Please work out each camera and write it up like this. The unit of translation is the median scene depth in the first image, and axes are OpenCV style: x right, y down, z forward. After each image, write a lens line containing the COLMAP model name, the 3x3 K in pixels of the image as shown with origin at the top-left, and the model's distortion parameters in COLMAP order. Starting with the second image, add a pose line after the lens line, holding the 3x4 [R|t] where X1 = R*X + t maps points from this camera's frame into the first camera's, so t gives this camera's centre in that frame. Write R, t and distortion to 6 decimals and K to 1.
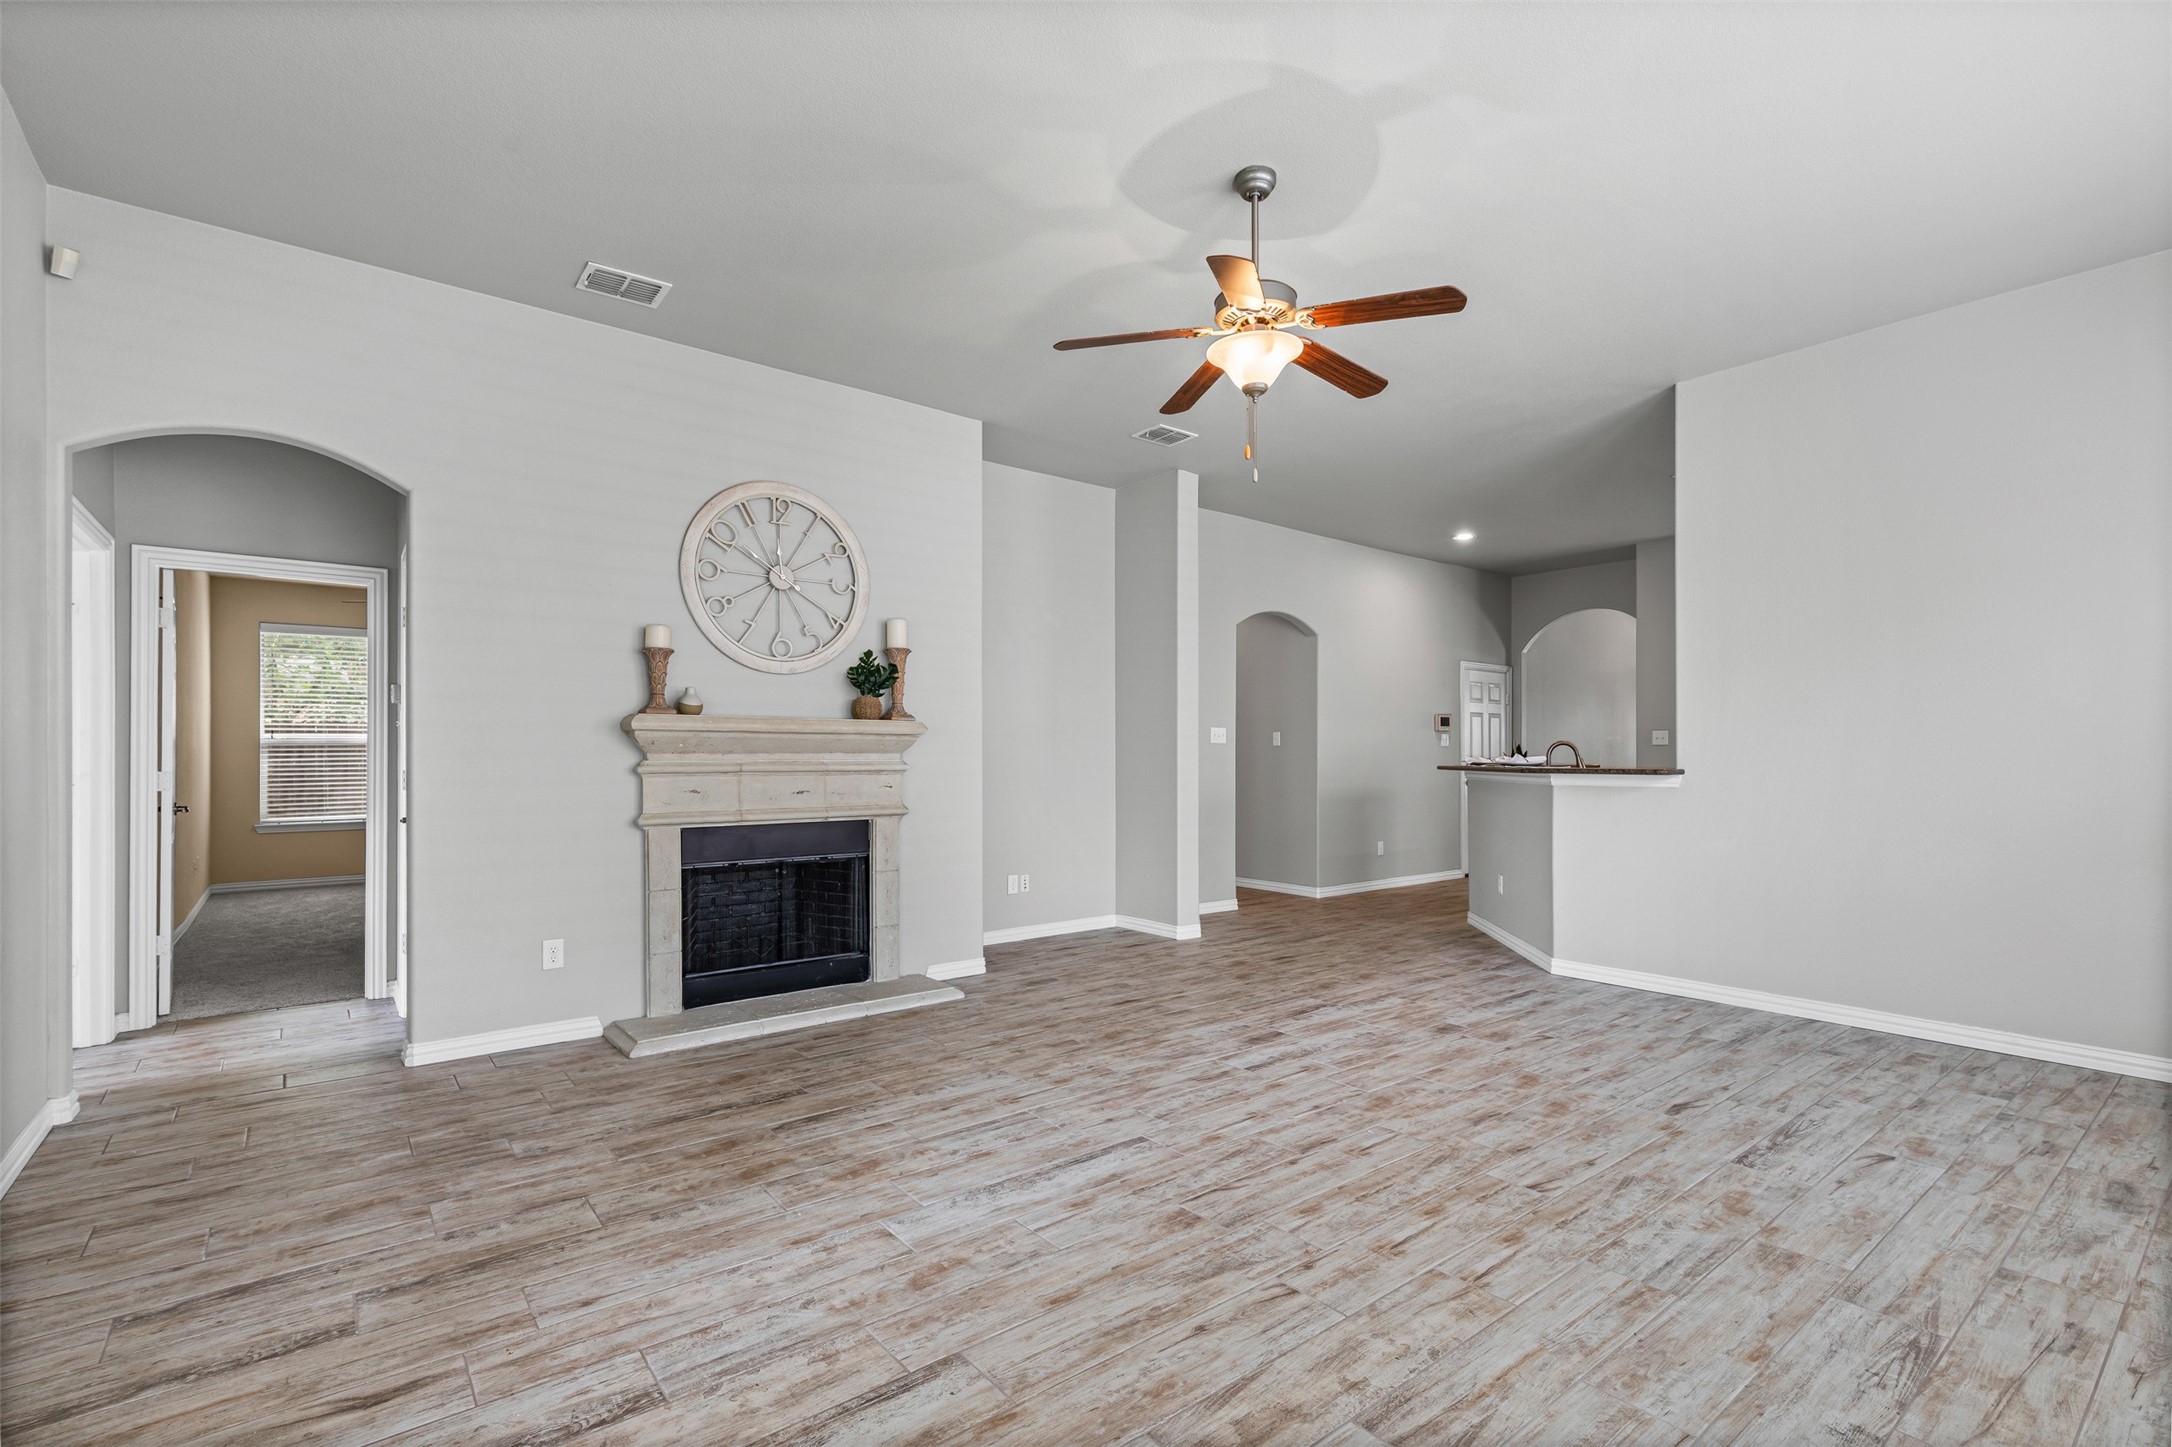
lens RADIAL K [[980.8, 0, 1075.5], [0, 980.8, 751.7], [0, 0, 1]] dist [0.008032, -0.000202]
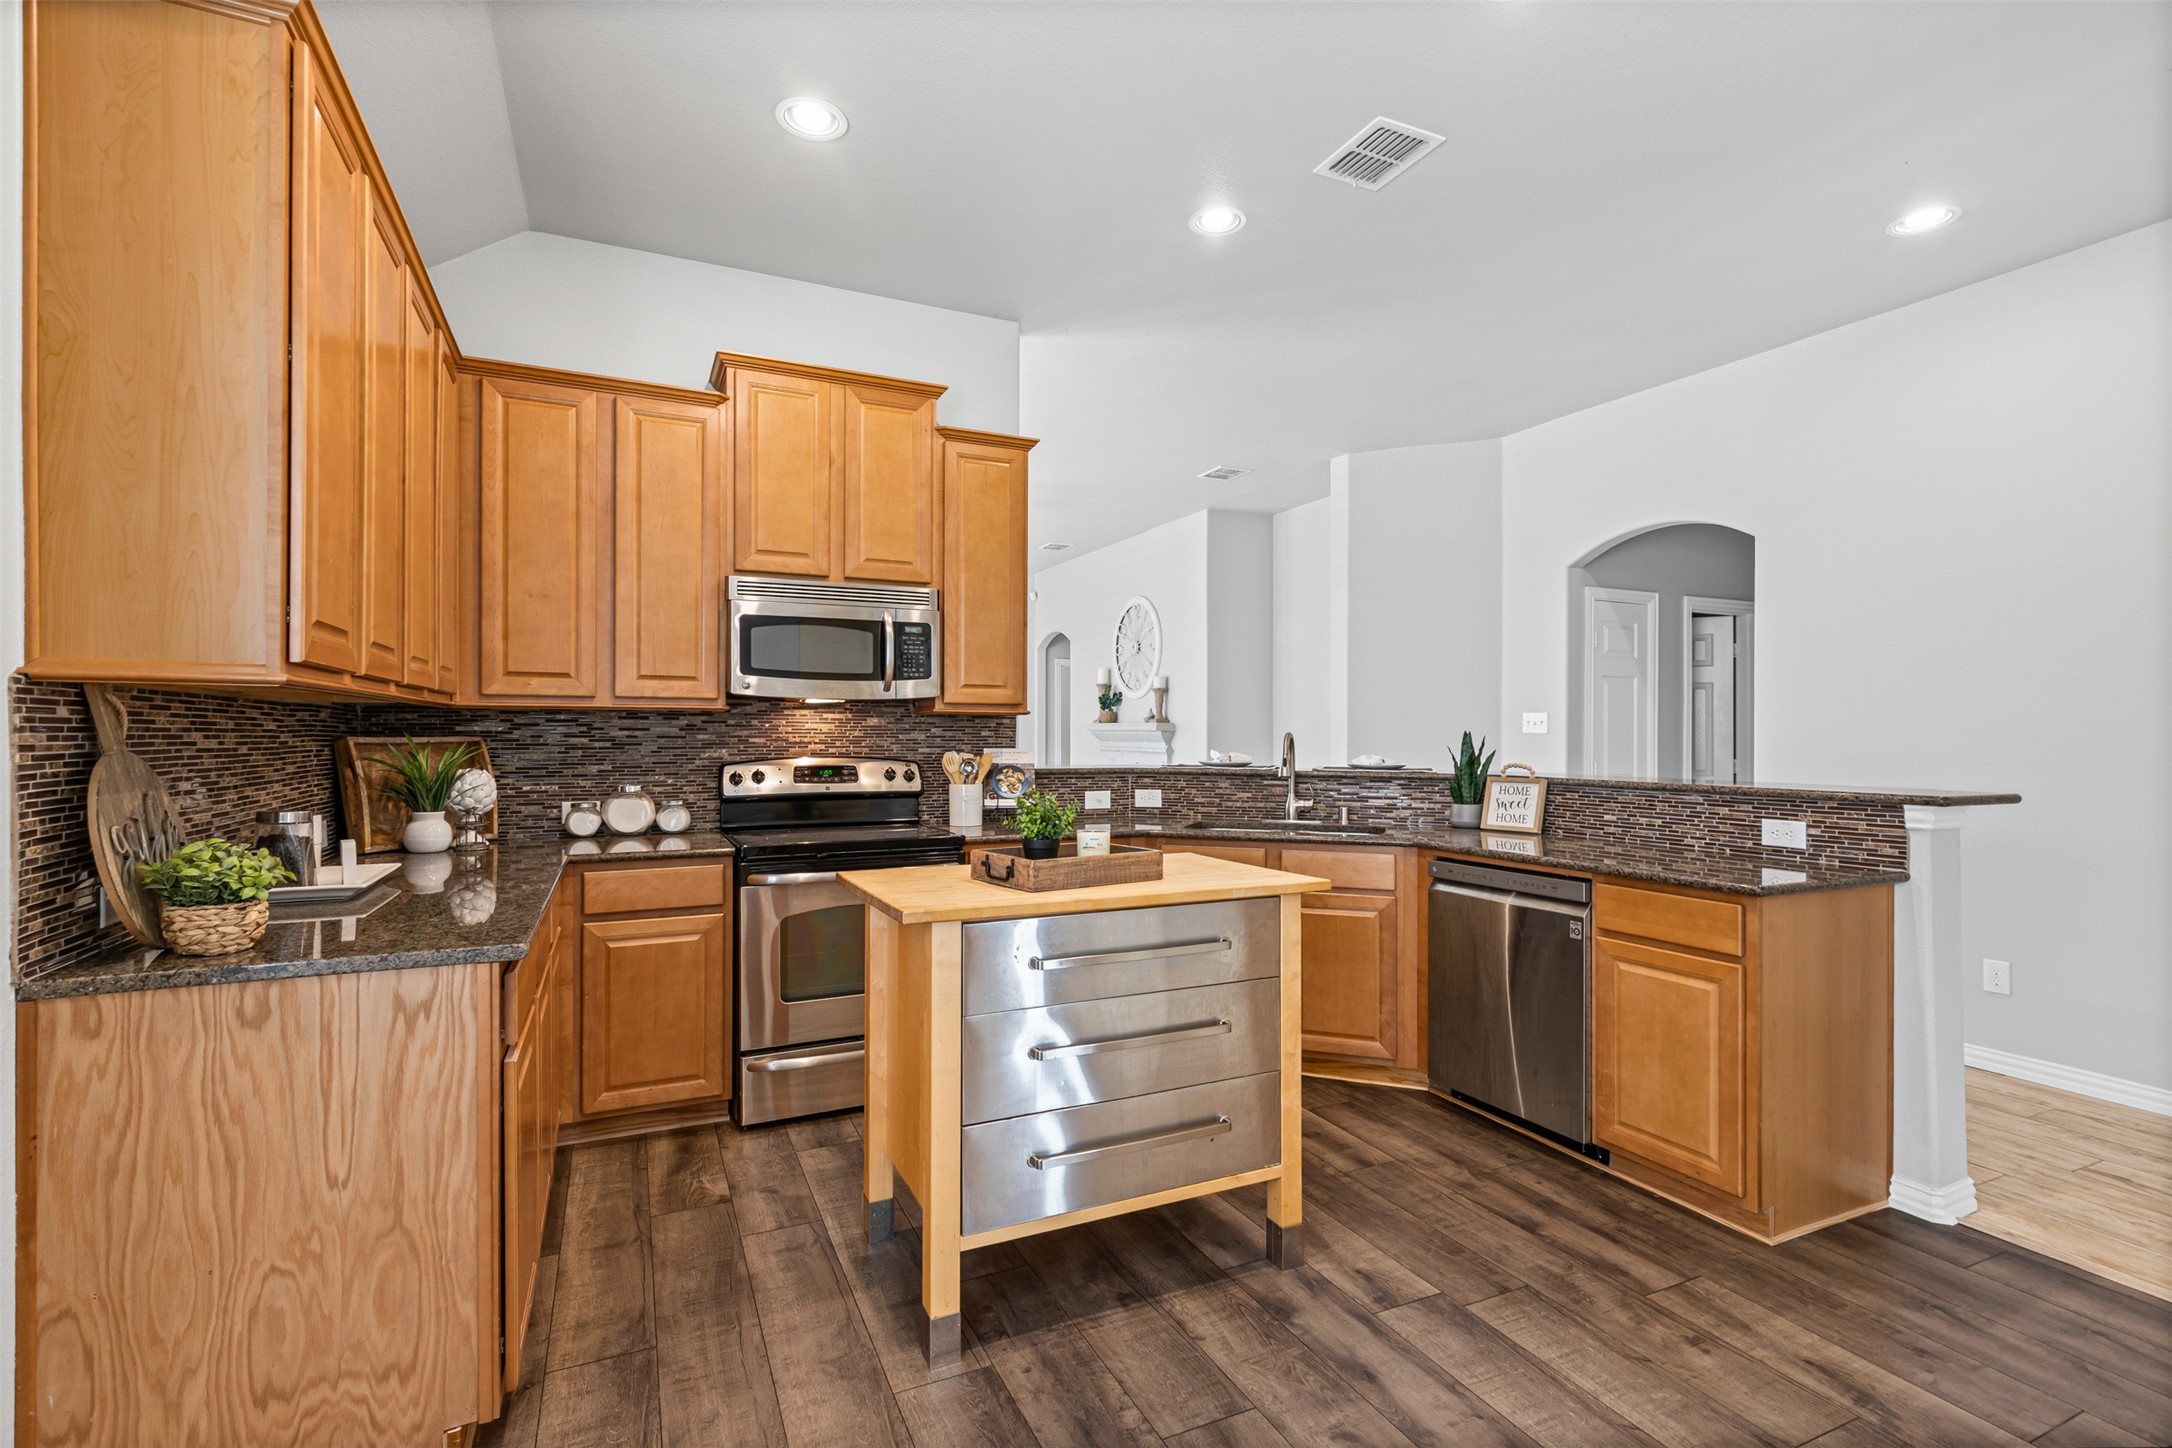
lens RADIAL K [[982.5, 0, 1081.6], [0, 982.5, 735.9], [0, 0, 1]] dist [0.003432, 0.000001]
pose [[-0.230796, 0.001569, -0.973001, 1.894808], [0.000926, 0.999999, 0.001393, -0.016312], [0.973002, -0.000579, -0.230797, 1.646834]]
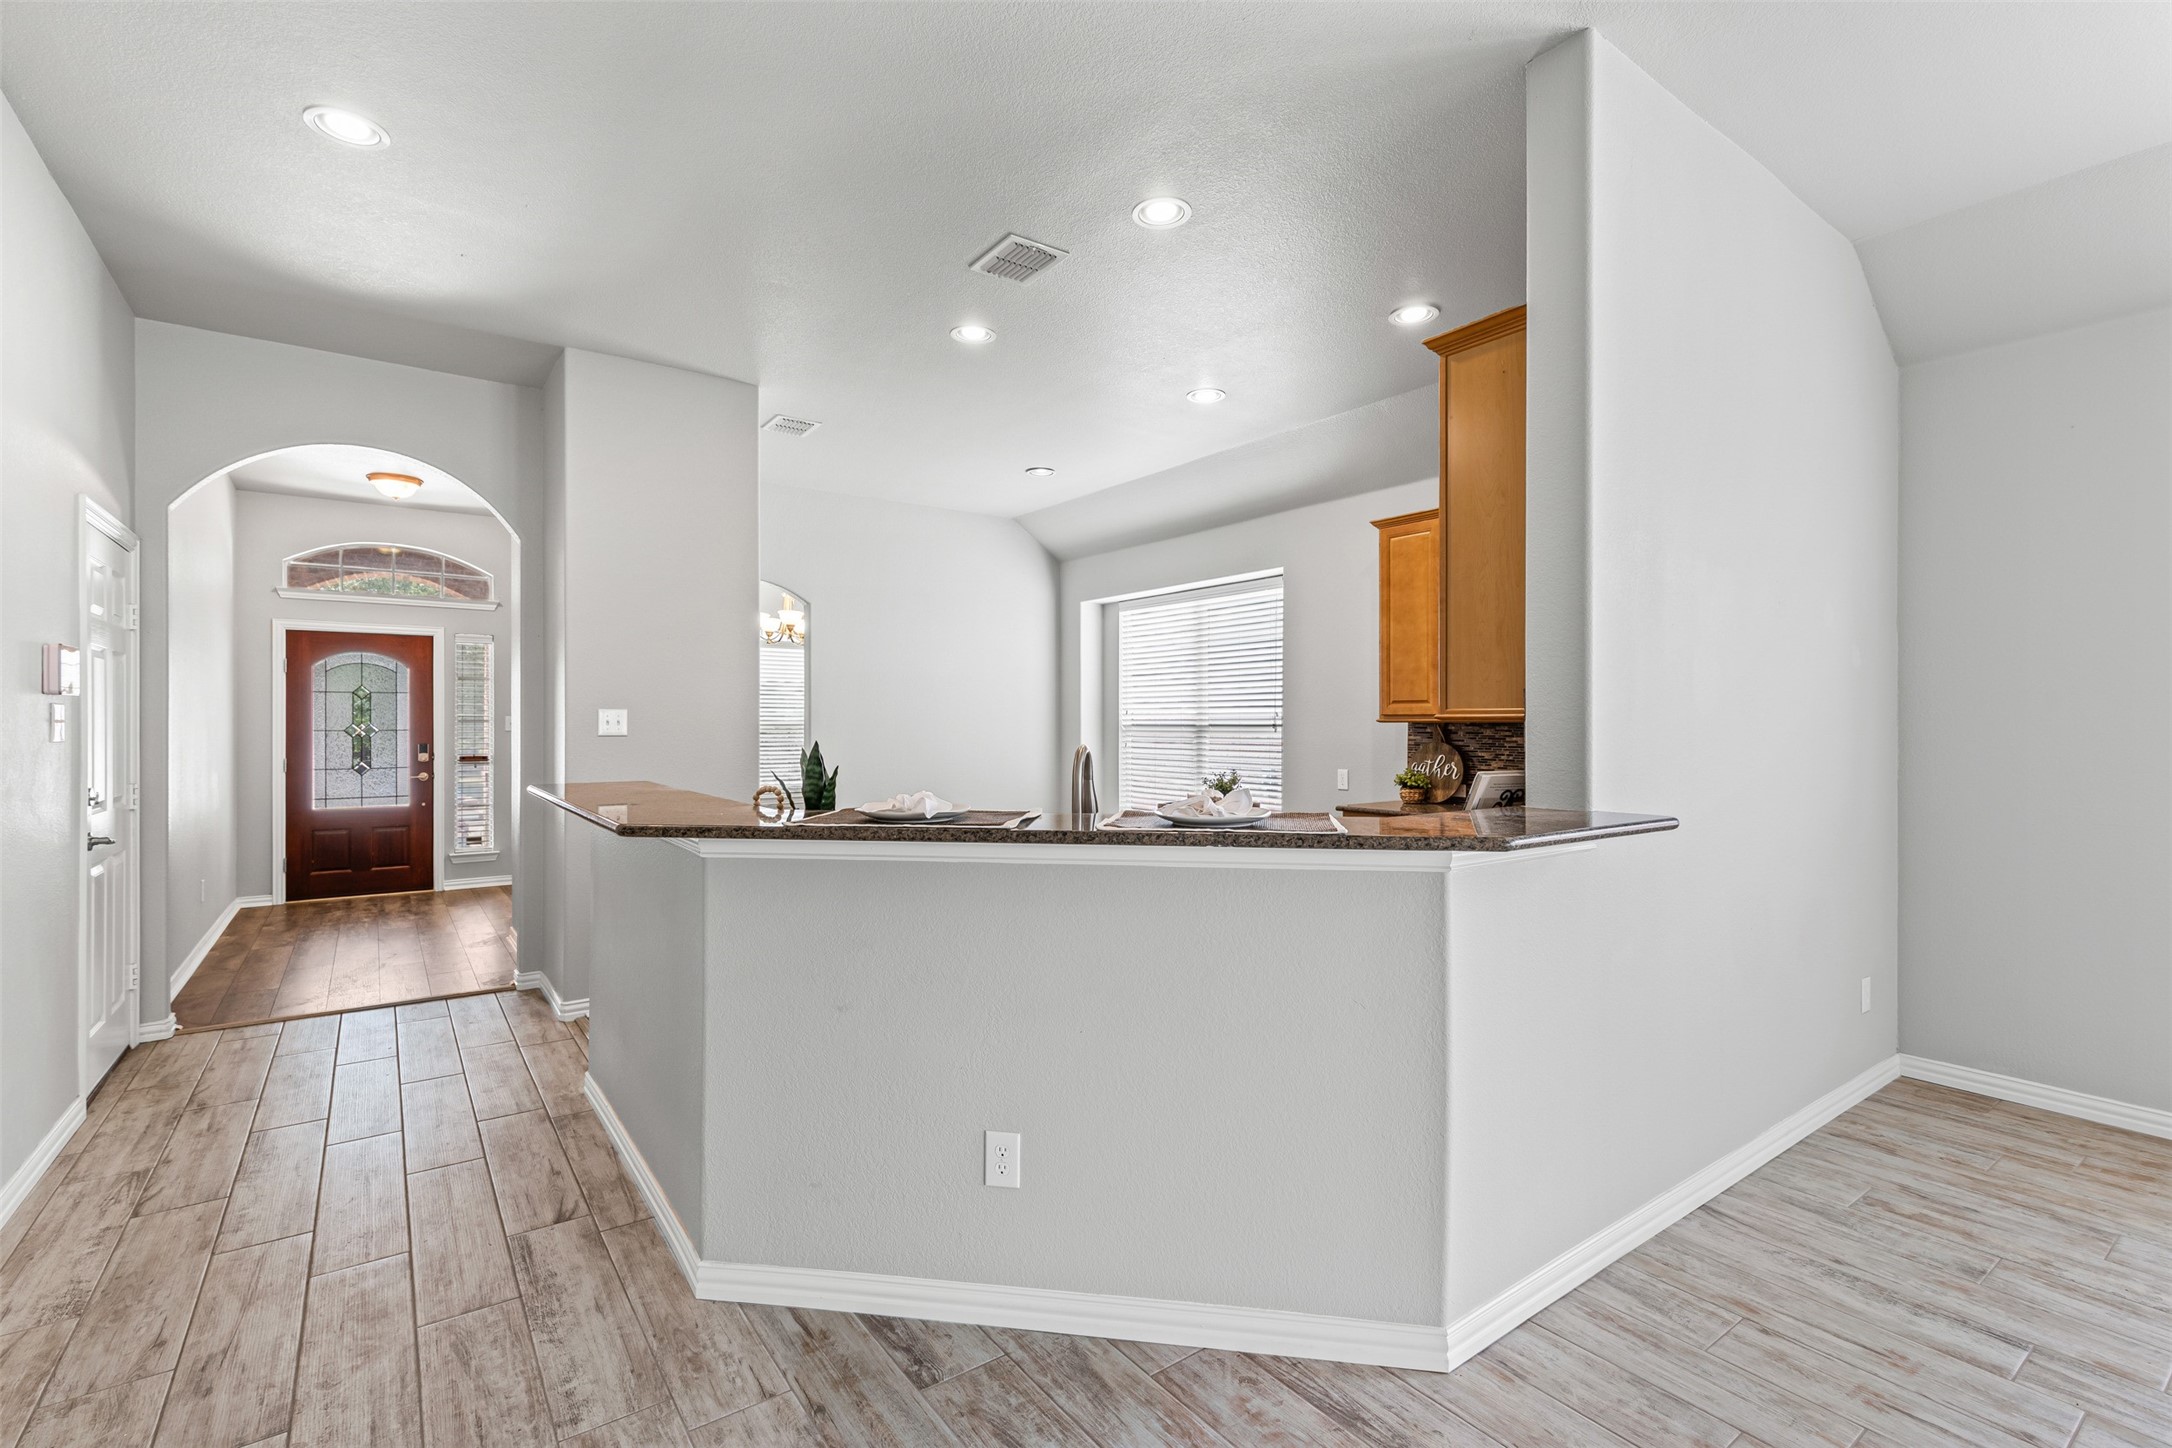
lens RADIAL K [[974.2, 0, 1080.4], [0, 974.2, 727.8], [0, 0, 1]] dist [0.005889, 0.000879]
pose [[0.044229, -0.004210, 0.999013, 0.142054], [-0.002004, 0.999989, 0.004303, -0.034927], [-0.999019, -0.002192, 0.044220, 1.592185]]
